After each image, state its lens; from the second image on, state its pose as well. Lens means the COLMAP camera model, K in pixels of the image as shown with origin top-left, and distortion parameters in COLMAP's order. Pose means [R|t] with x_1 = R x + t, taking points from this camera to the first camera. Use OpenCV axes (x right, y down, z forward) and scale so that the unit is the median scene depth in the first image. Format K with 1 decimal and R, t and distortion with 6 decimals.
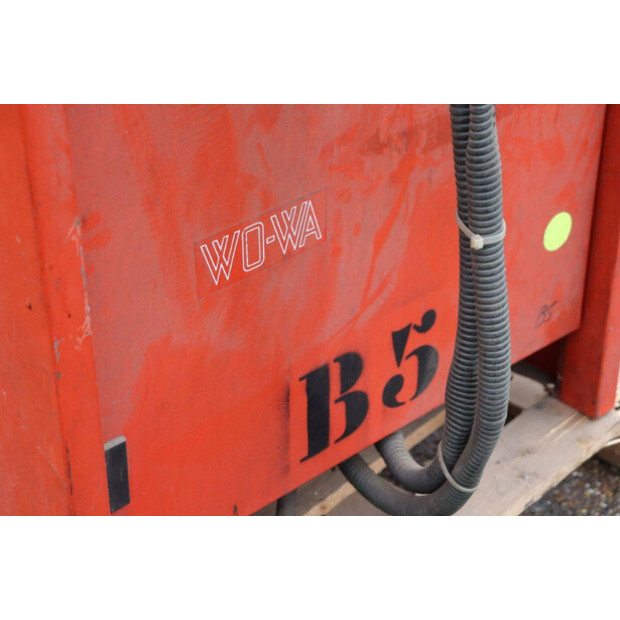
lens RADIAL K [[1435.8, 0, 310.3], [0, 1435.8, 310.3], [0, 0, 1]] dist [0.456873, 0.000000]
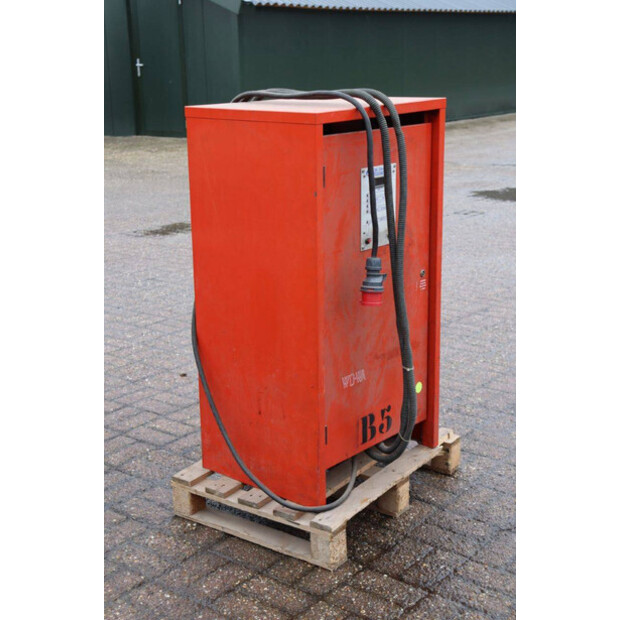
lens RADIAL K [[966.1, 0, 310.0], [0, 966.1, 309.9], [0, 0, 1]] dist [0.113737, 0.000000]
pose [[0.991770, -0.042130, 0.120899, -0.426691], [0.075854, 0.954082, -0.289781, 0.490581], [-0.103139, 0.296567, 0.949426, -1.474564]]
